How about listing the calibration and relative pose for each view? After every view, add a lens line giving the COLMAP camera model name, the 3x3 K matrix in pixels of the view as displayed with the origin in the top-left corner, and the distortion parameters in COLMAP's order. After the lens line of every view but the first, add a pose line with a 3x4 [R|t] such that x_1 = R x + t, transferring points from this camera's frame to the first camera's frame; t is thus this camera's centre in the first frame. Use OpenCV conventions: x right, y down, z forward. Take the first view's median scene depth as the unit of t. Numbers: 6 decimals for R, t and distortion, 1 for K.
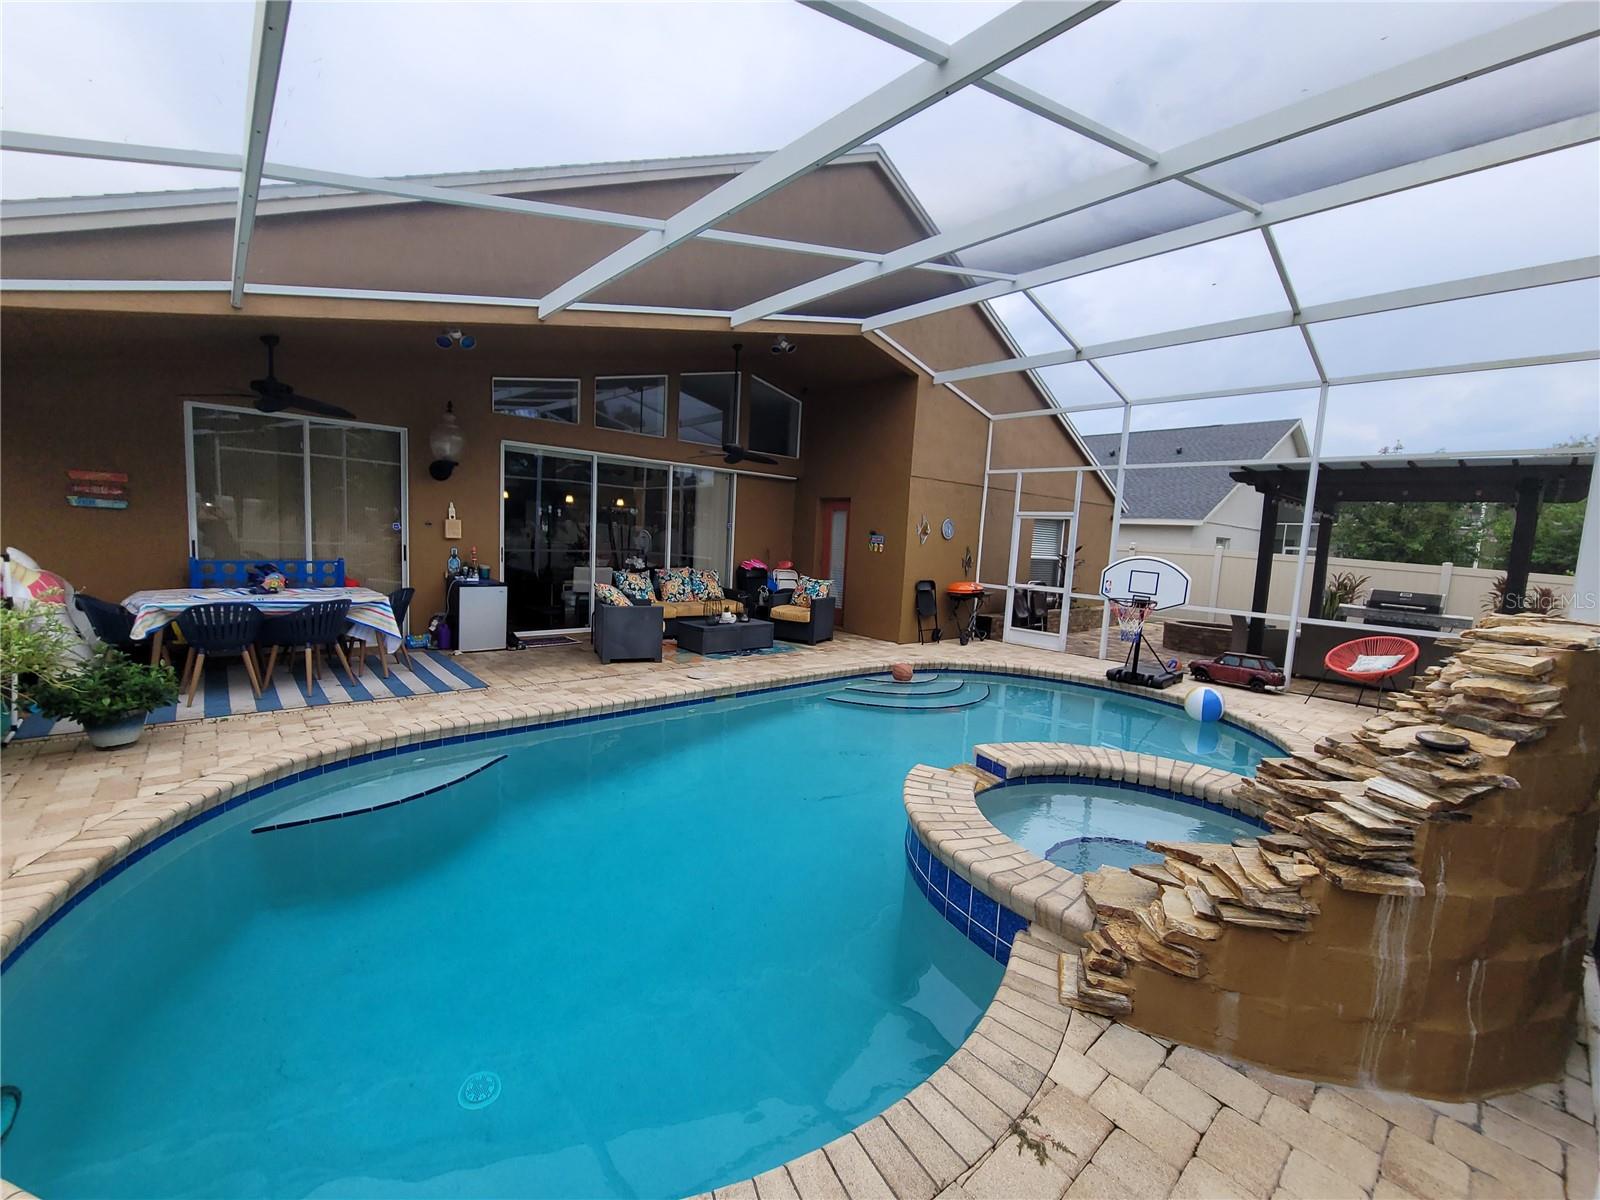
lens RADIAL K [[656.2, 0, 786.3], [0, 656.2, 600.0], [0, 0, 1]] dist [0.003935, -0.002481]
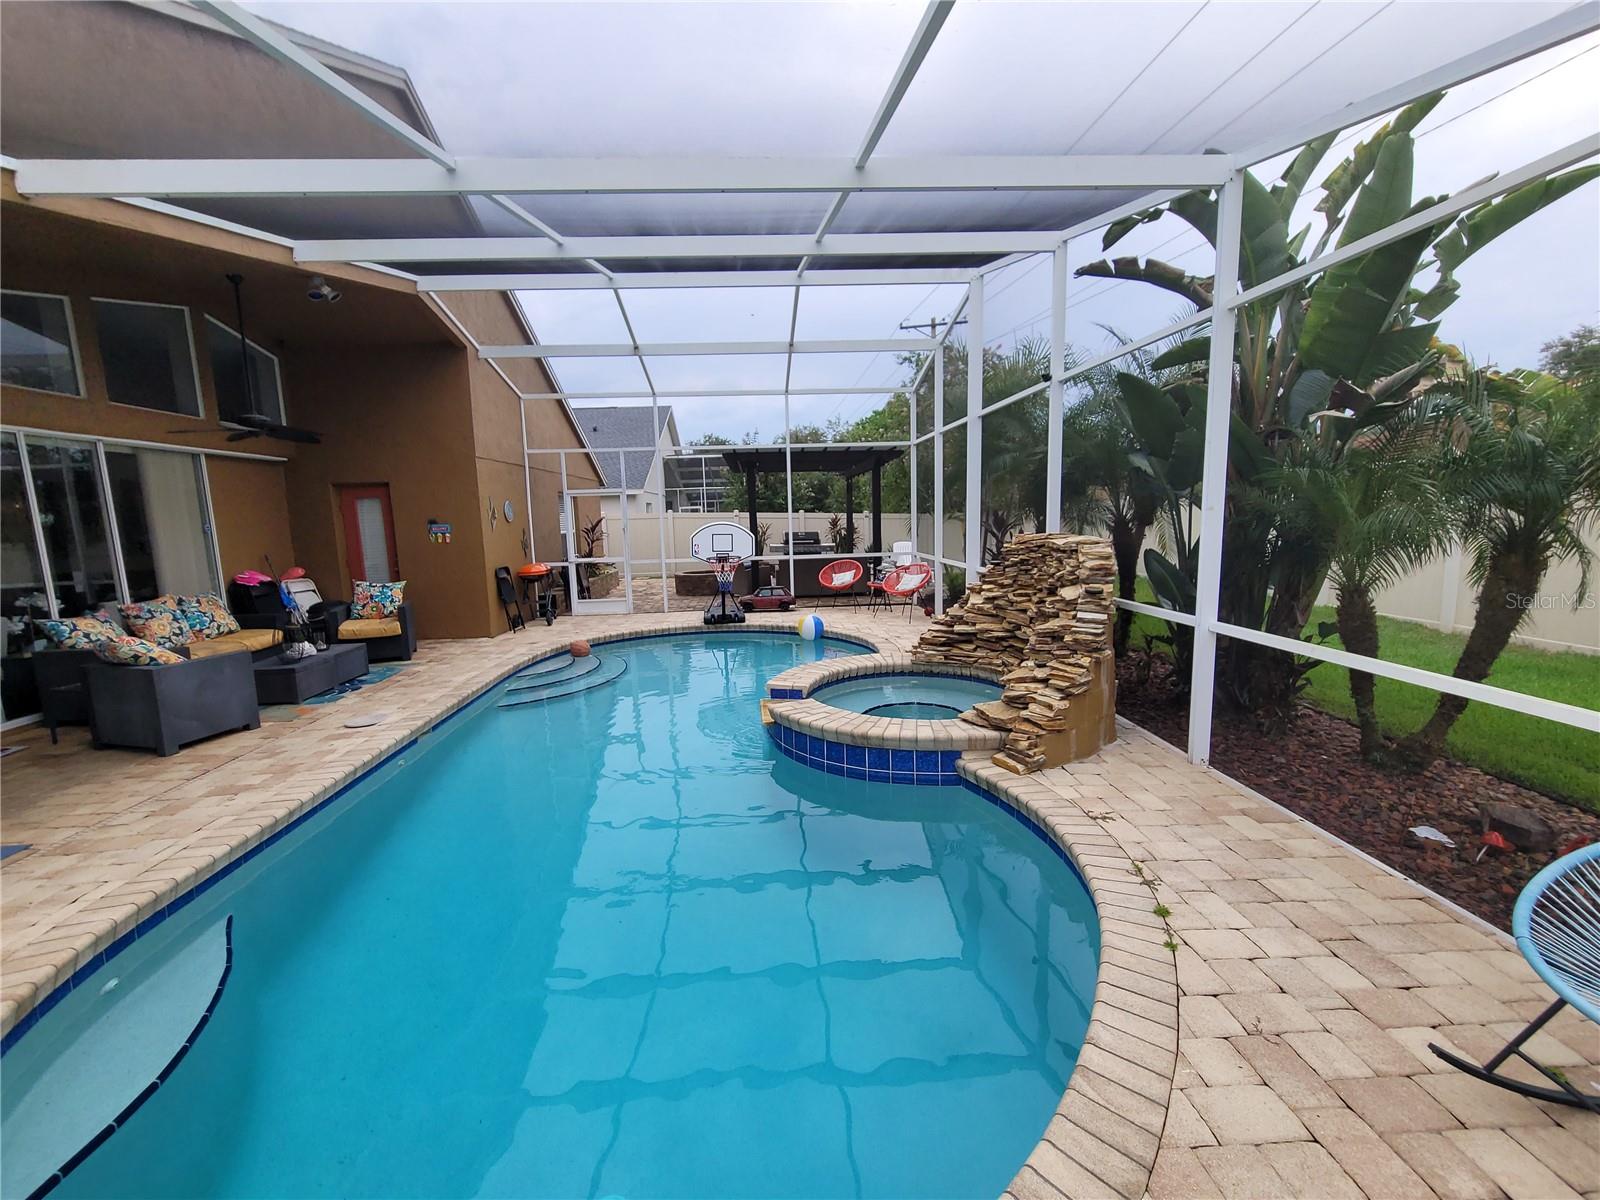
lens RADIAL K [[656.2, 0, 789.1], [0, 656.2, 601.3], [0, 0, 1]] dist [0.003935, -0.002481]
pose [[0.614289, -0.174893, 0.769455, -0.320625], [0.140219, 0.983803, 0.111670, -0.033876], [-0.776523, 0.039294, 0.628863, 0.091404]]
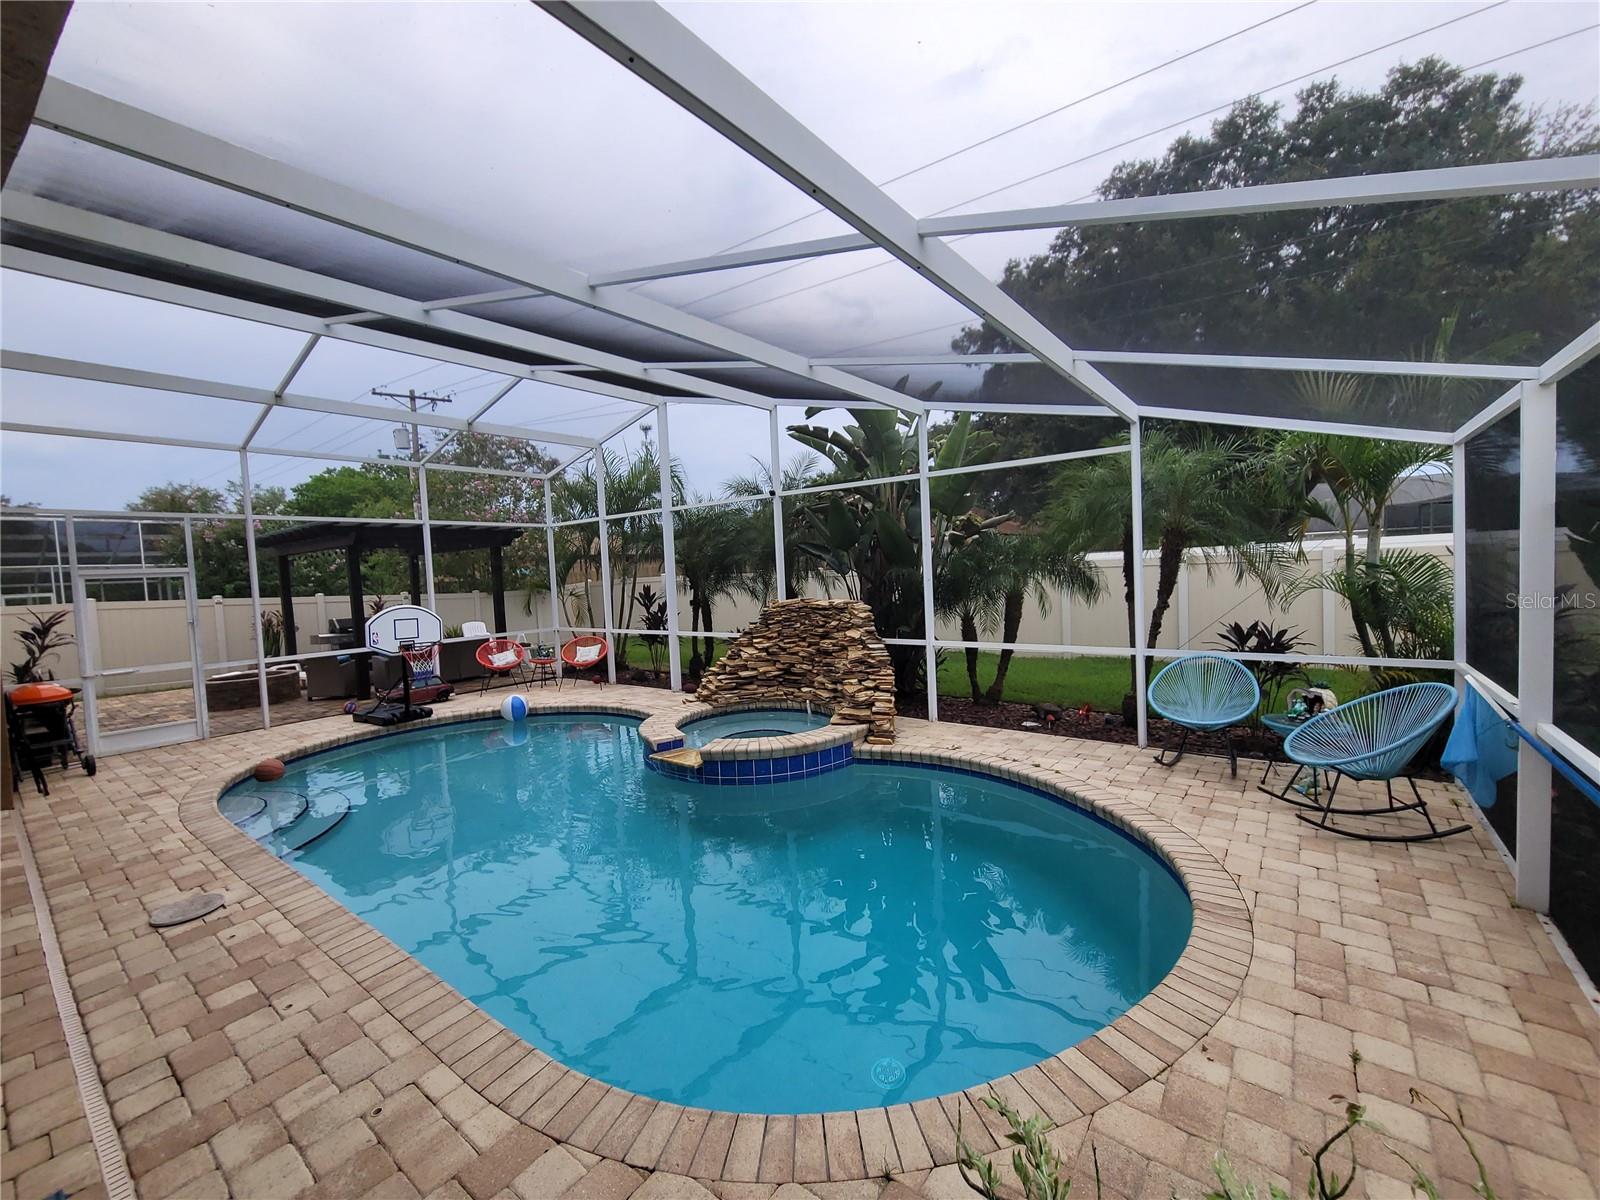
lens RADIAL K [[656.2, 0, 790.6], [0, 656.2, 600.0], [0, 0, 1]] dist [0.003935, -0.002481]
pose [[-0.189240, -0.090695, 0.977733, -0.575423], [0.131965, 0.984343, 0.116850, -0.102401], [-0.973023, 0.151139, -0.174309, 0.473606]]
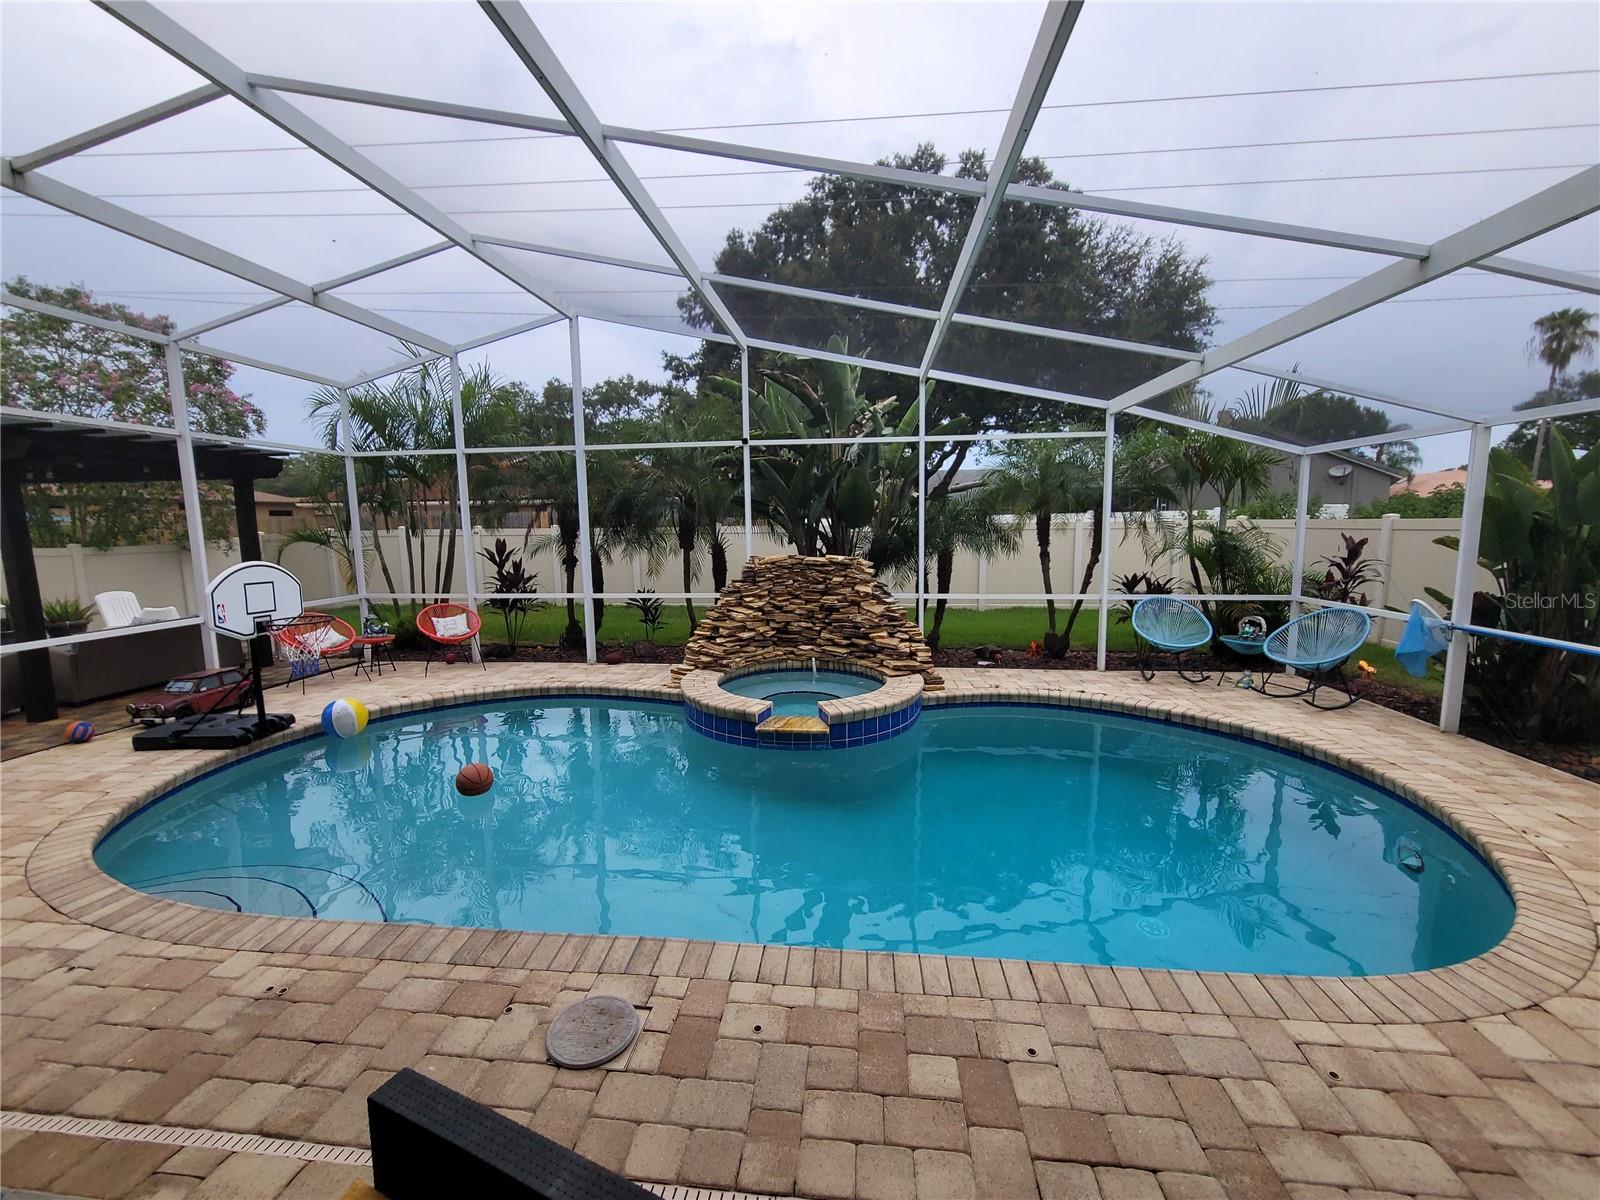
lens RADIAL K [[656.2, 0, 790.6], [0, 656.2, 599.0], [0, 0, 1]] dist [0.003935, -0.002481]
pose [[-0.669844, -0.131620, 0.730743, -0.333106], [0.052568, 0.973287, 0.223493, -0.135835], [-0.740639, 0.188119, -0.645032, 0.890023]]
